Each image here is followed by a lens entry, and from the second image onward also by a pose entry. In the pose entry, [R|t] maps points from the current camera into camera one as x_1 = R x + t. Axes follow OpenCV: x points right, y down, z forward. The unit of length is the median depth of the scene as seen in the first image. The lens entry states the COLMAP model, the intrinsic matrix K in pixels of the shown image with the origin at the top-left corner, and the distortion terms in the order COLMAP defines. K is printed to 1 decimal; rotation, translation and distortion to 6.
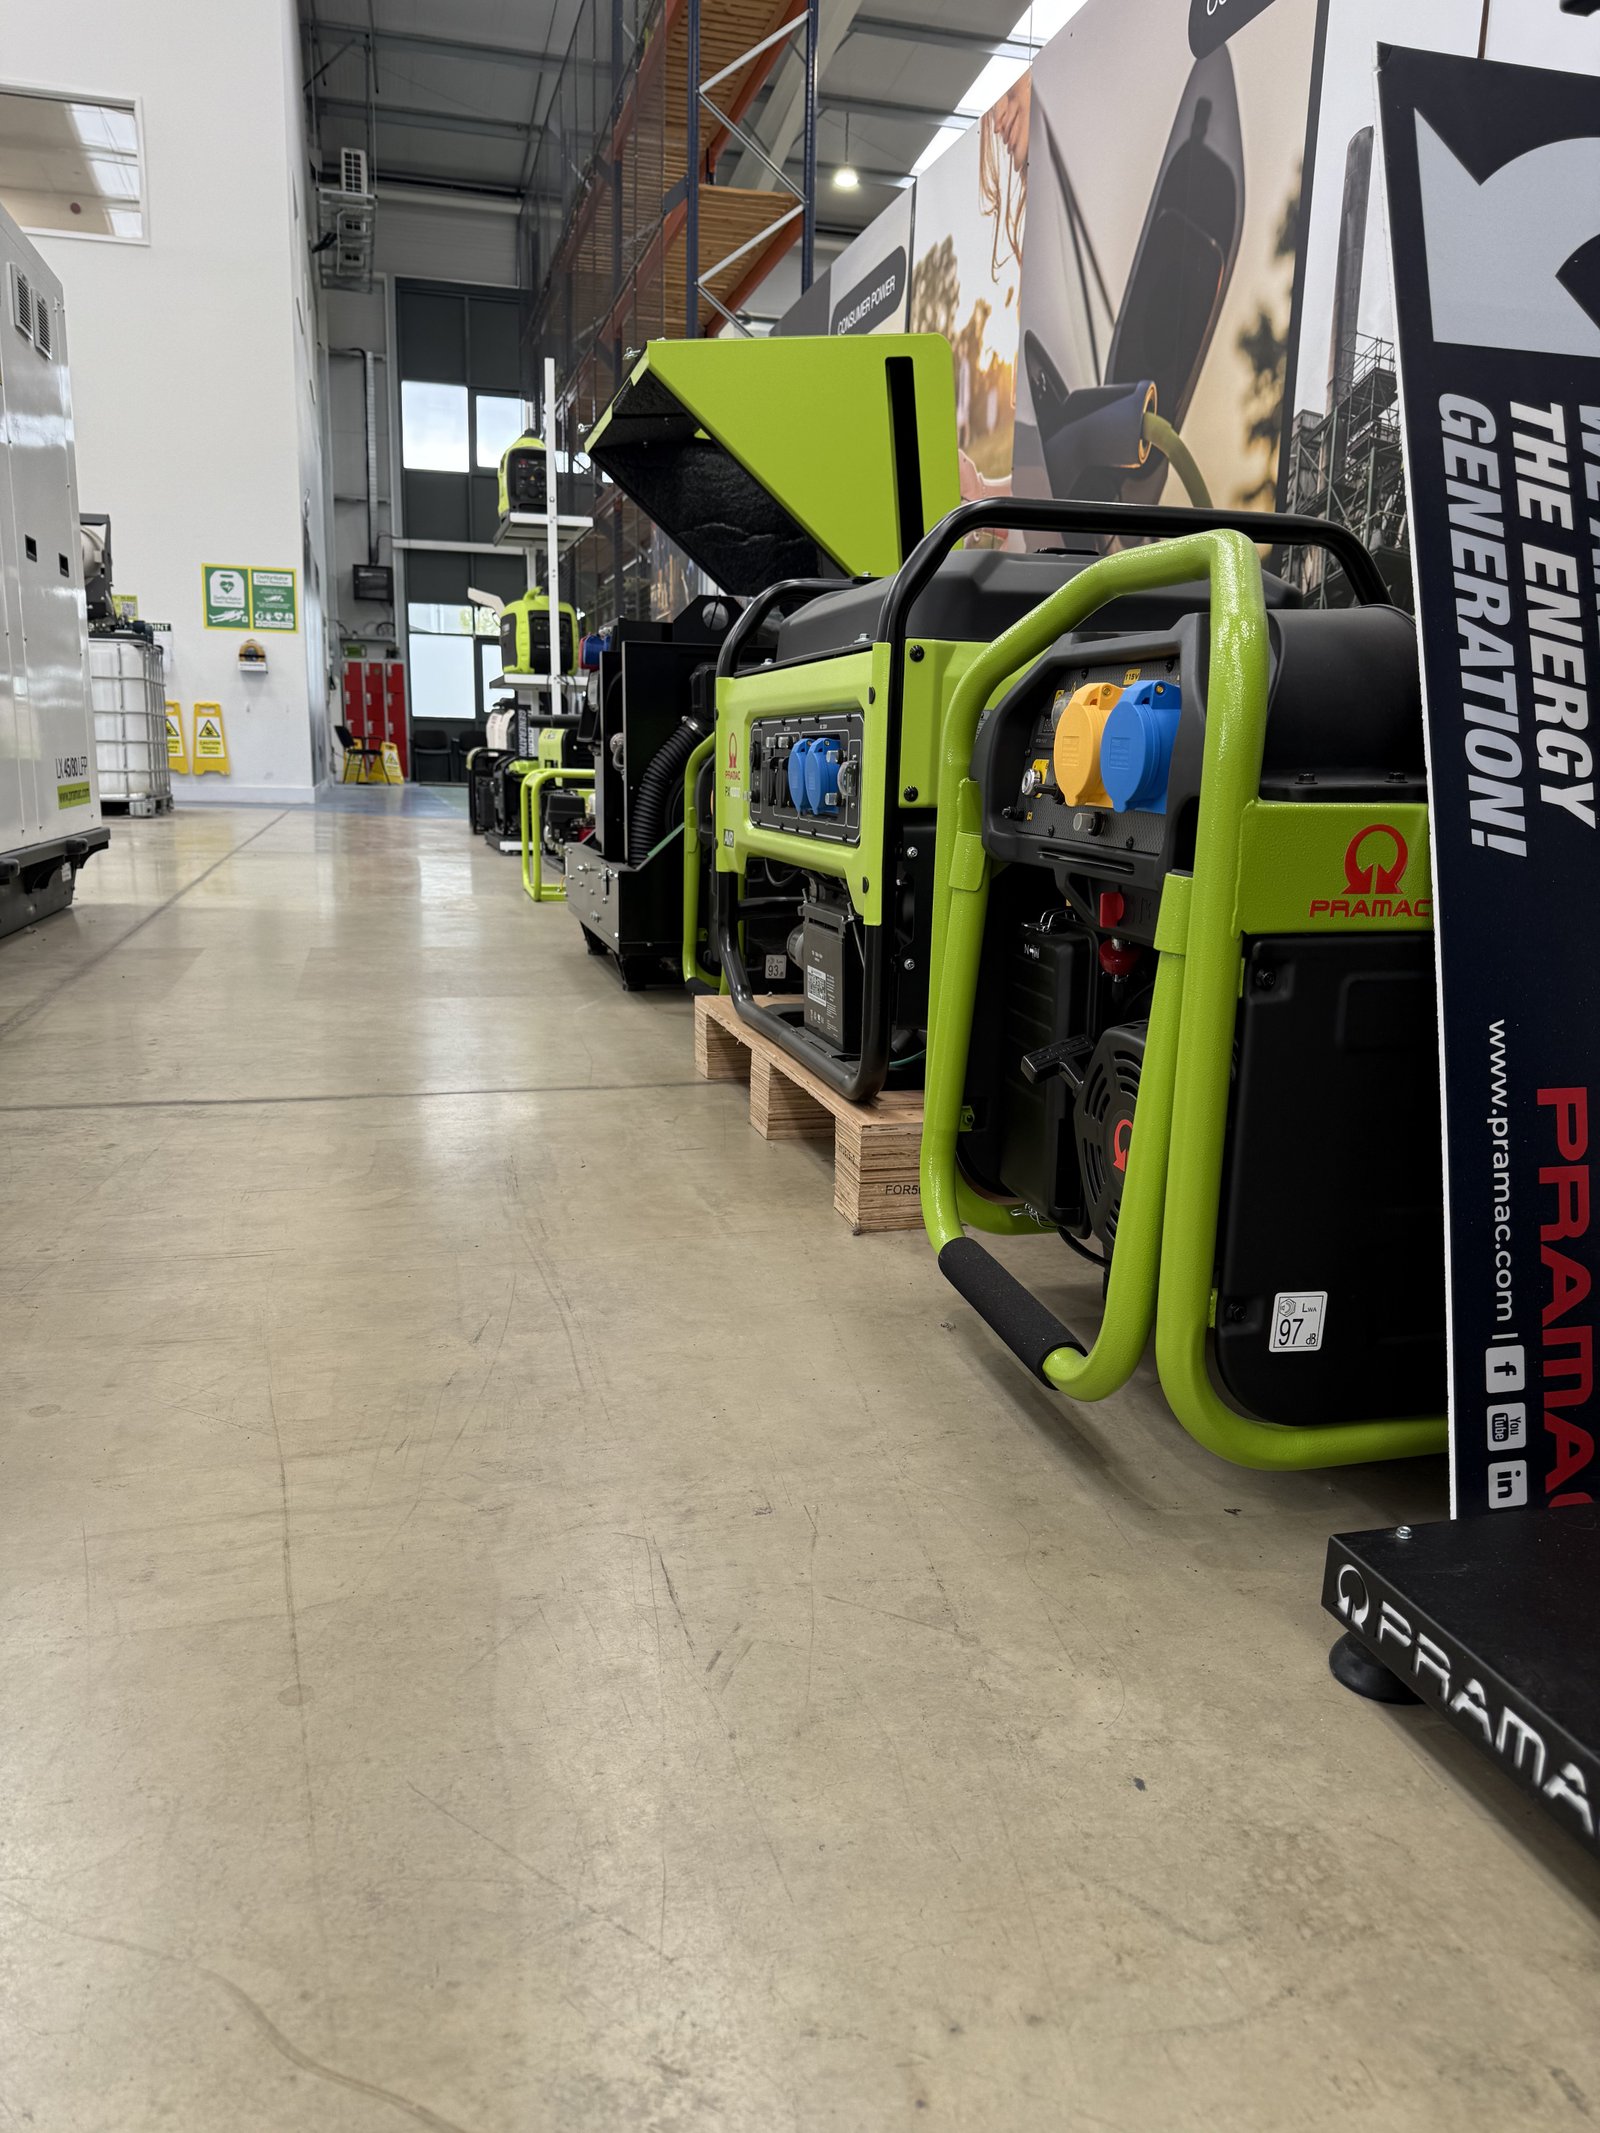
lens RADIAL K [[1476.5, 0, 798.8], [0, 1476.5, 1005.3], [0, 0, 1]] dist [-0.000518, -0.124868]
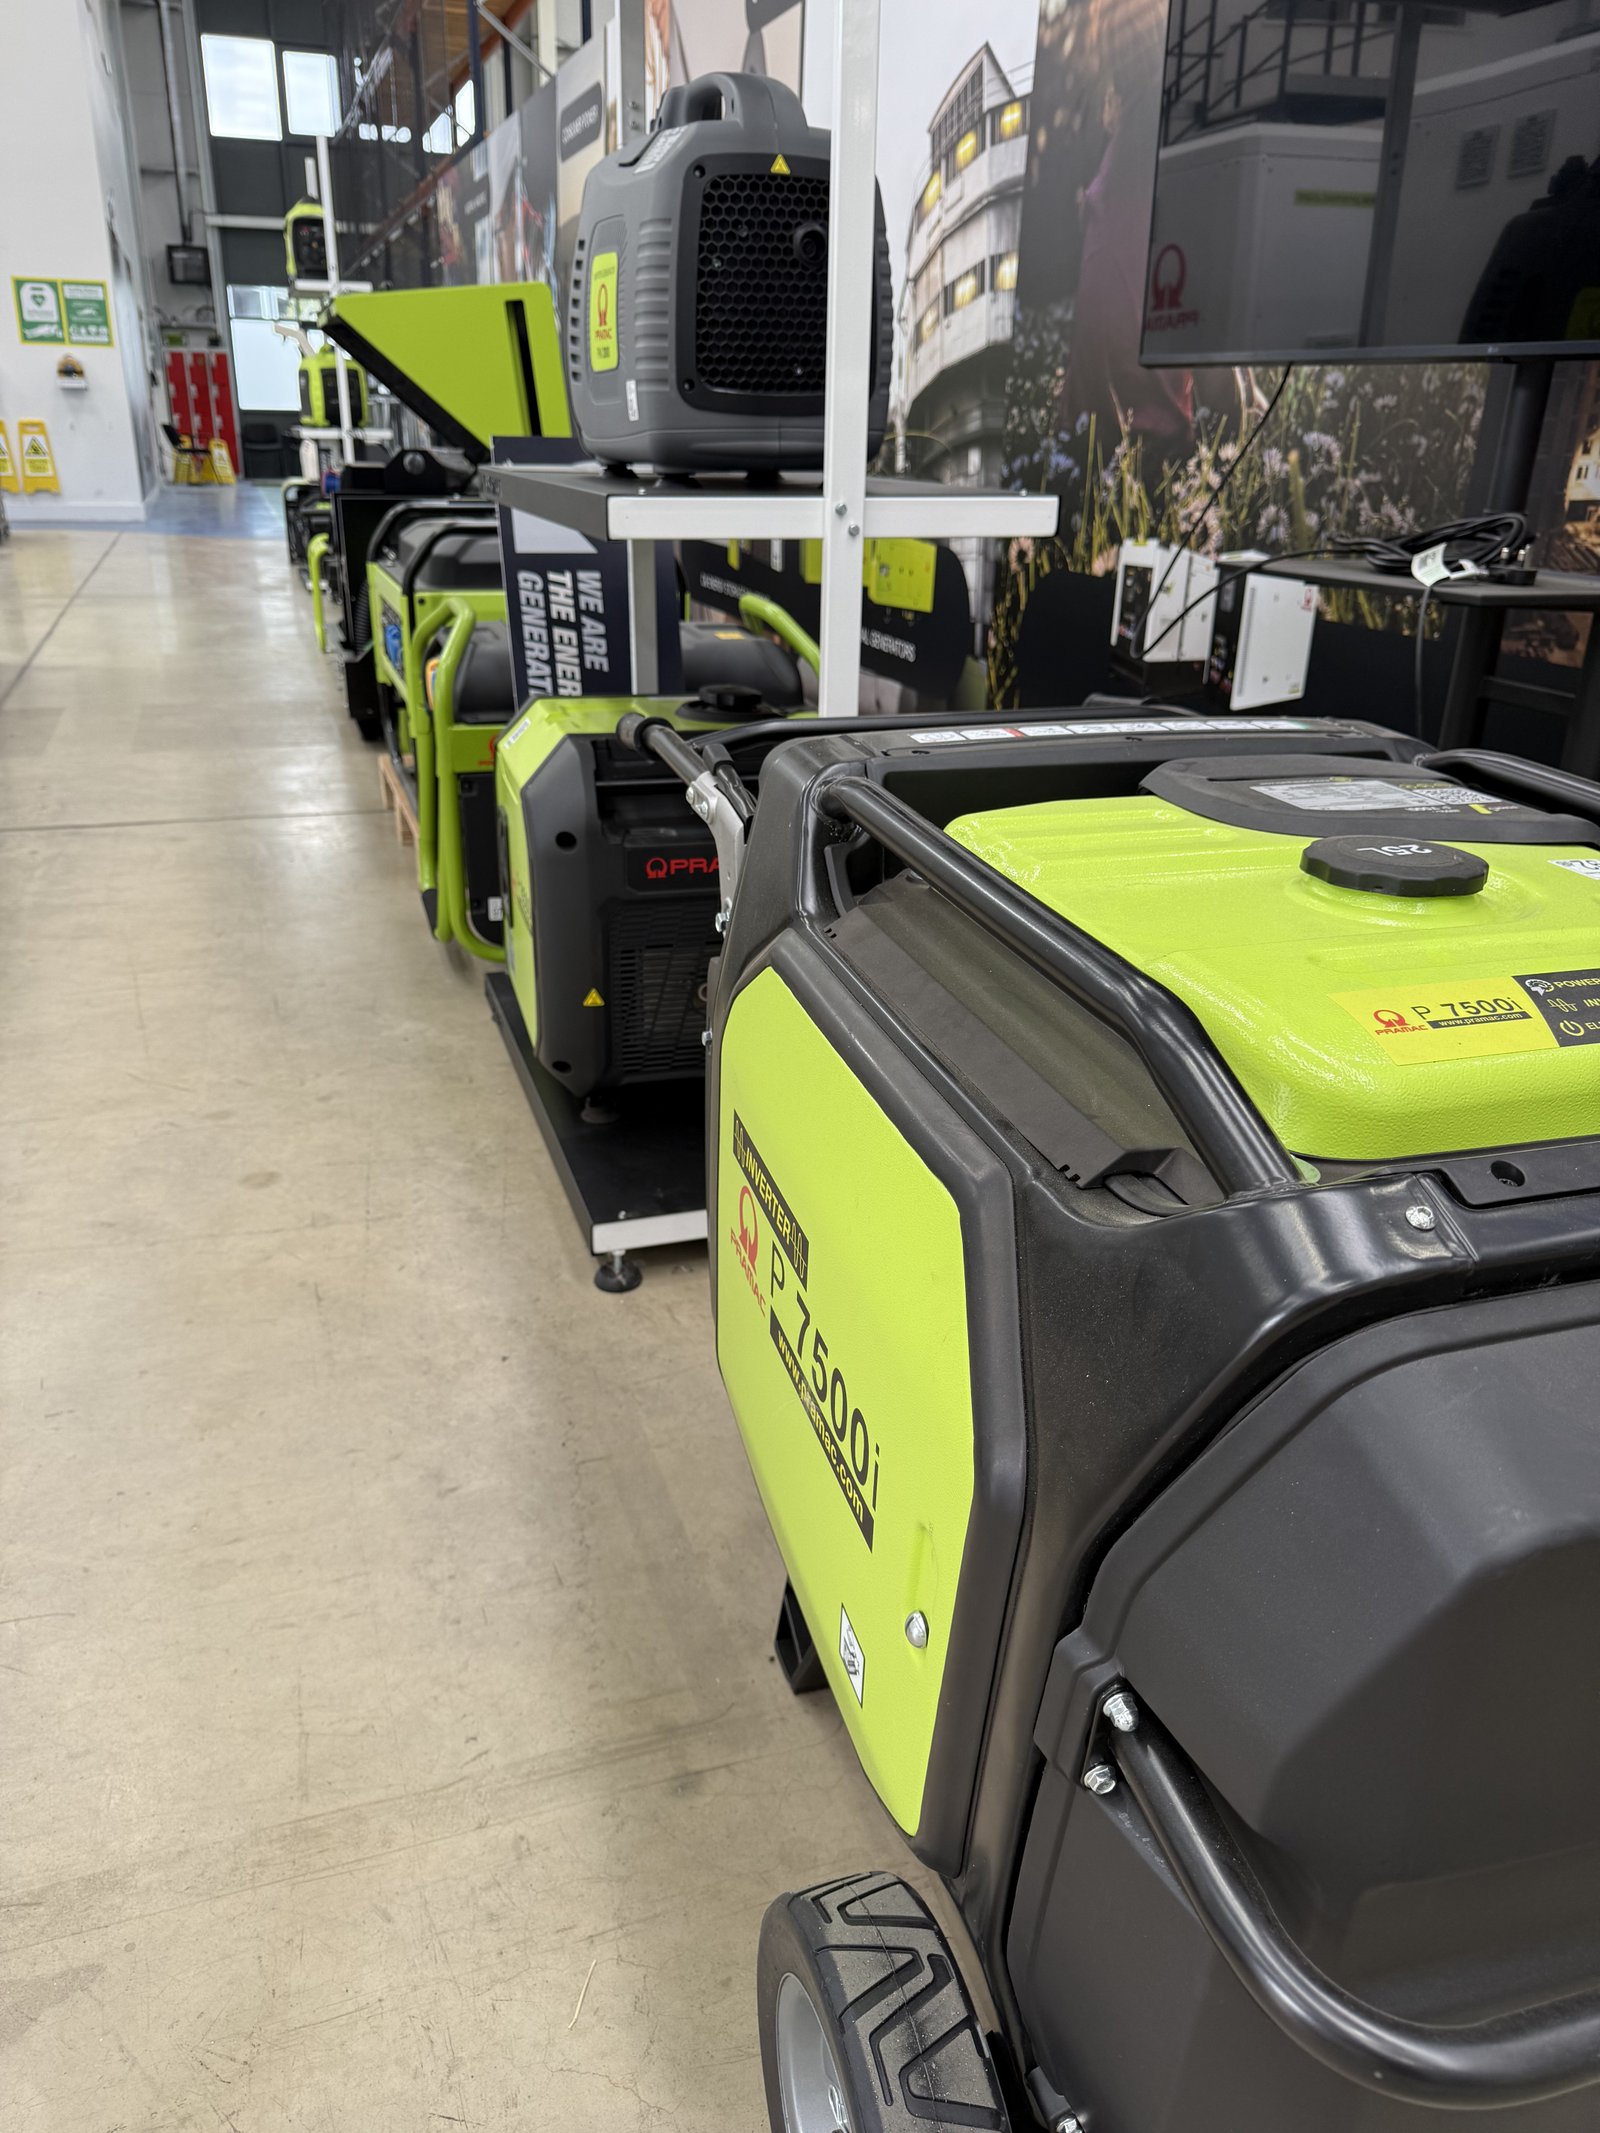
lens RADIAL K [[1523.7, 0, 800.0], [0, 1523.7, 1066.5], [0, 0, 1]] dist [-0.050506, 0.007769]
pose [[0.997754, -0.015628, 0.065141, 0.086873], [-0.000489, 0.970681, 0.240370, -0.023001], [-0.066987, -0.239862, 0.968493, -0.227500]]
